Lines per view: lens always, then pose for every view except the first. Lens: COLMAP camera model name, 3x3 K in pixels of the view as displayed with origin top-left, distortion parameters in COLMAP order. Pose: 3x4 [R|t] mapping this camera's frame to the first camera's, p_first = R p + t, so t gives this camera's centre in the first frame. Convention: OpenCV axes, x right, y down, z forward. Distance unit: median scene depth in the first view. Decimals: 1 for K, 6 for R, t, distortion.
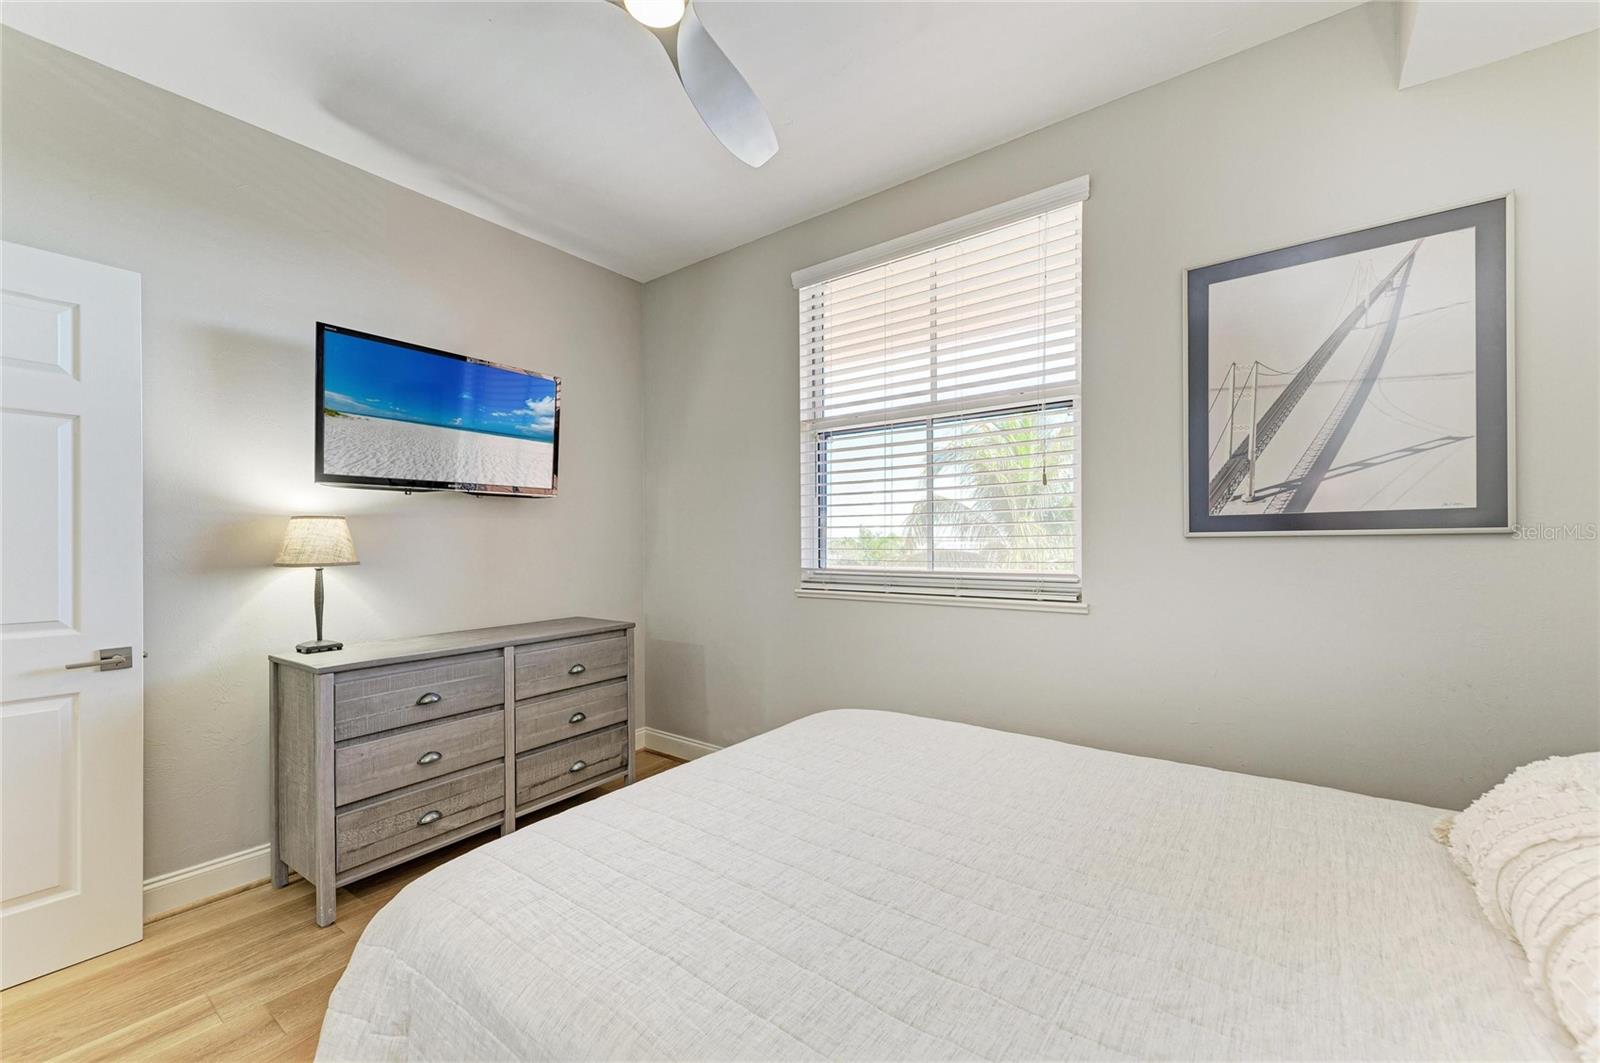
lens RADIAL K [[628.6, 0, 803.2], [0, 628.6, 536.1], [0, 0, 1]] dist [0.003860, 0.000290]
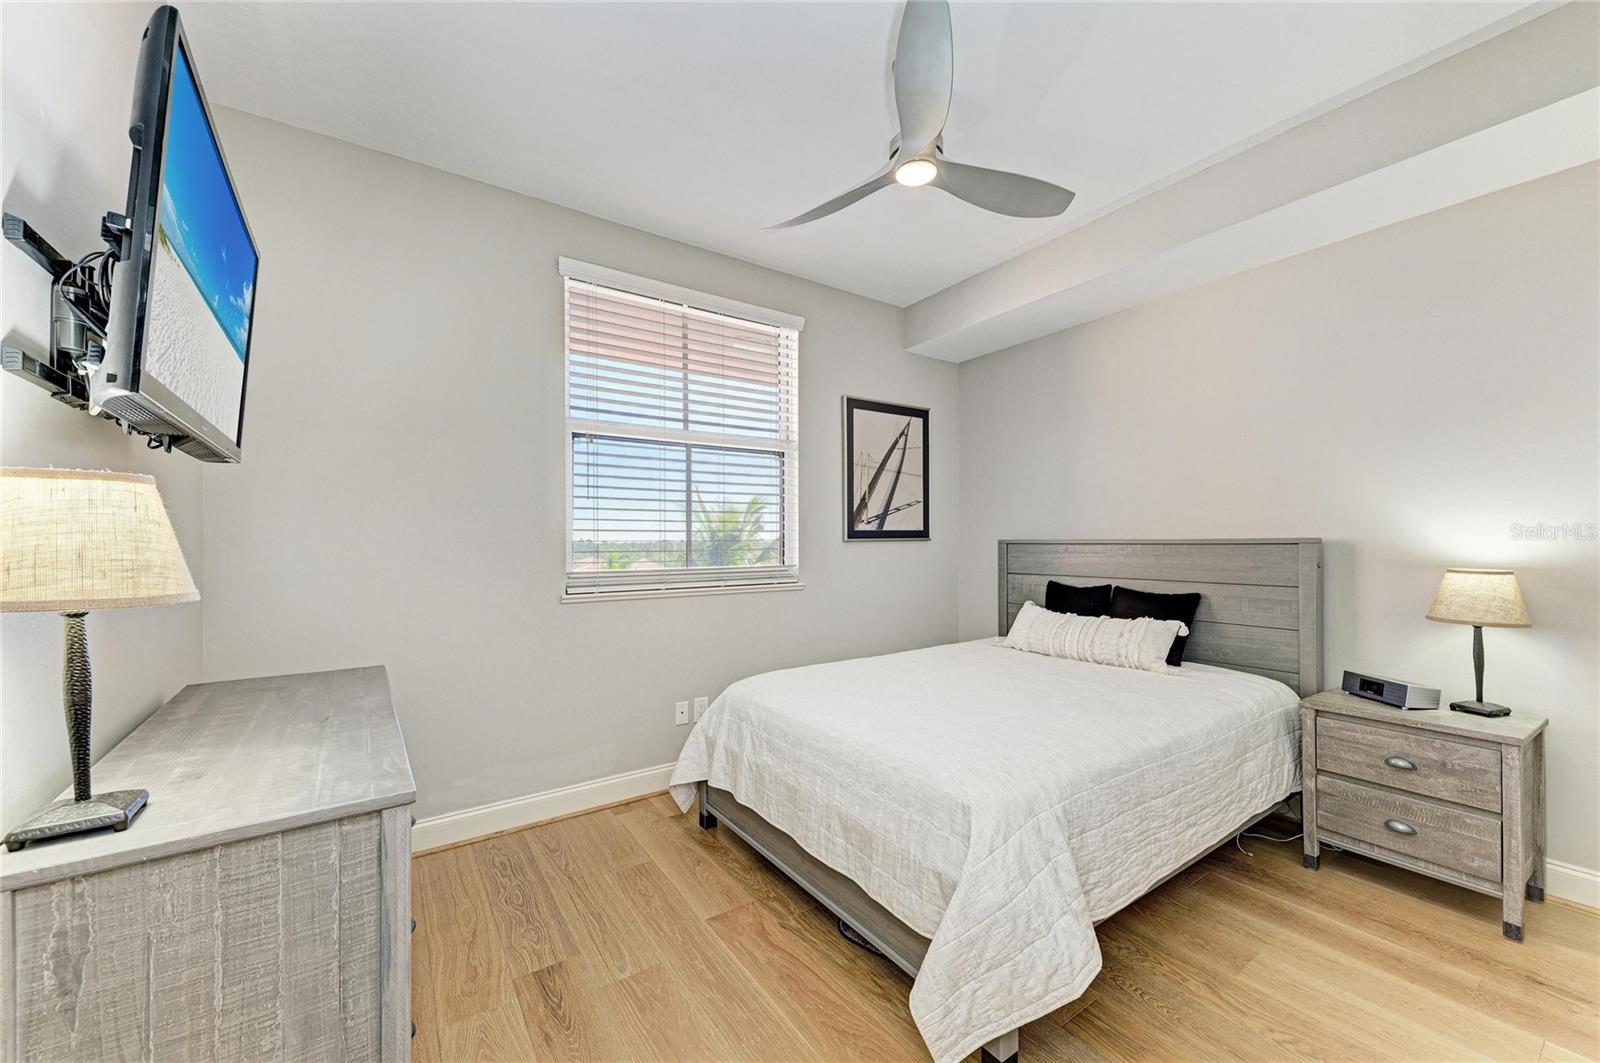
lens RADIAL K [[628.6, 0, 802.8], [0, 628.6, 537.4], [0, 0, 1]] dist [0.003860, 0.000290]
pose [[0.316218, 0.012802, 0.948600, -1.238724], [-0.005694, 0.999917, -0.011597, 0.012582], [-0.948669, -0.001734, 0.316265, 0.565624]]
